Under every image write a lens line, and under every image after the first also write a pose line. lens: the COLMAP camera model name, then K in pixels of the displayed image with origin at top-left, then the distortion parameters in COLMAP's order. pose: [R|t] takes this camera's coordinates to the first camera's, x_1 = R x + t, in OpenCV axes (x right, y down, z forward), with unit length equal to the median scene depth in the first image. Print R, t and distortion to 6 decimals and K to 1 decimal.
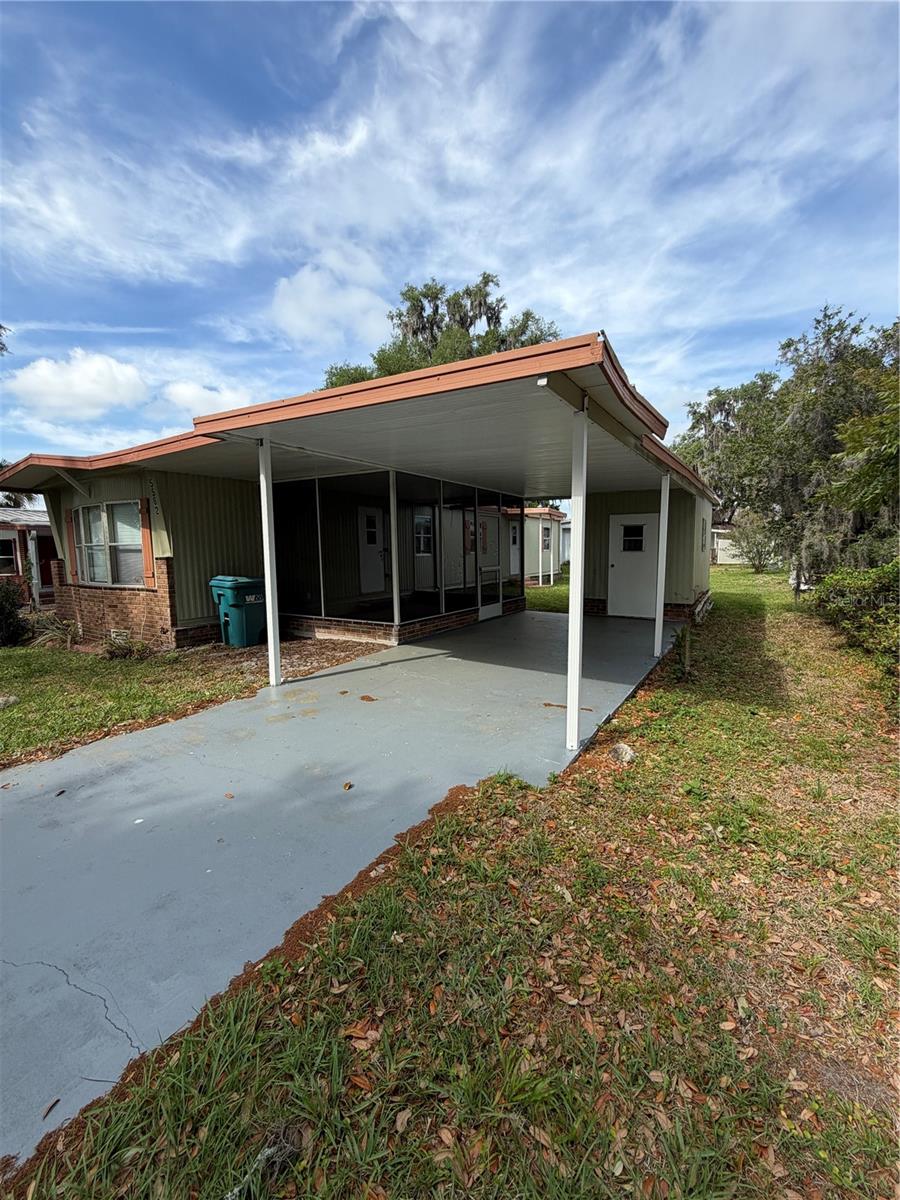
lens RADIAL K [[483.2, 0, 451.4], [0, 483.2, 601.6], [0, 0, 1]] dist [-0.001436, 0.000190]
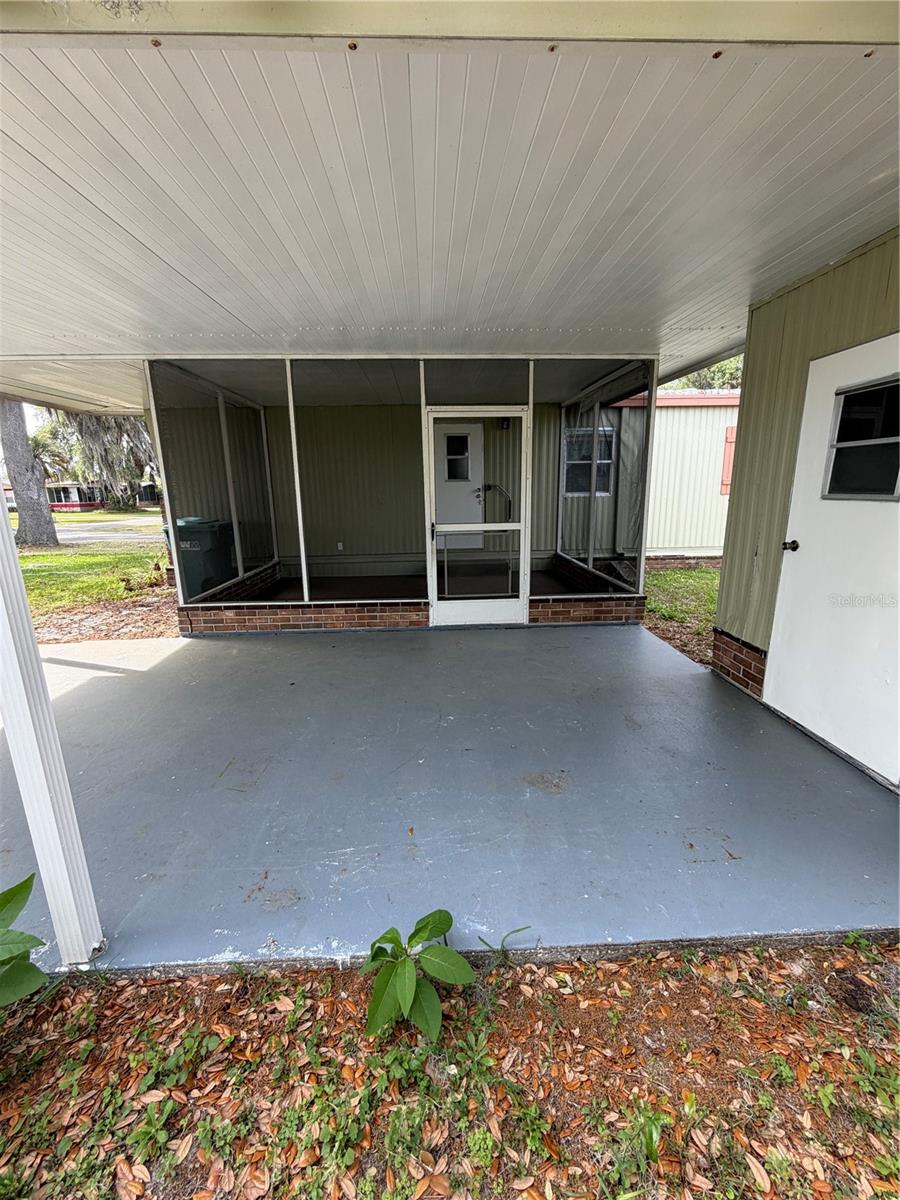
lens RADIAL K [[483.2, 0, 449.7], [0, 483.2, 595.2], [0, 0, 1]] dist [-0.001436, 0.000190]
pose [[0.578894, 0.180336, -0.795211, 0.453448], [-0.080414, 0.983109, 0.164408, -0.076963], [0.811428, -0.031228, 0.583617, 0.661112]]
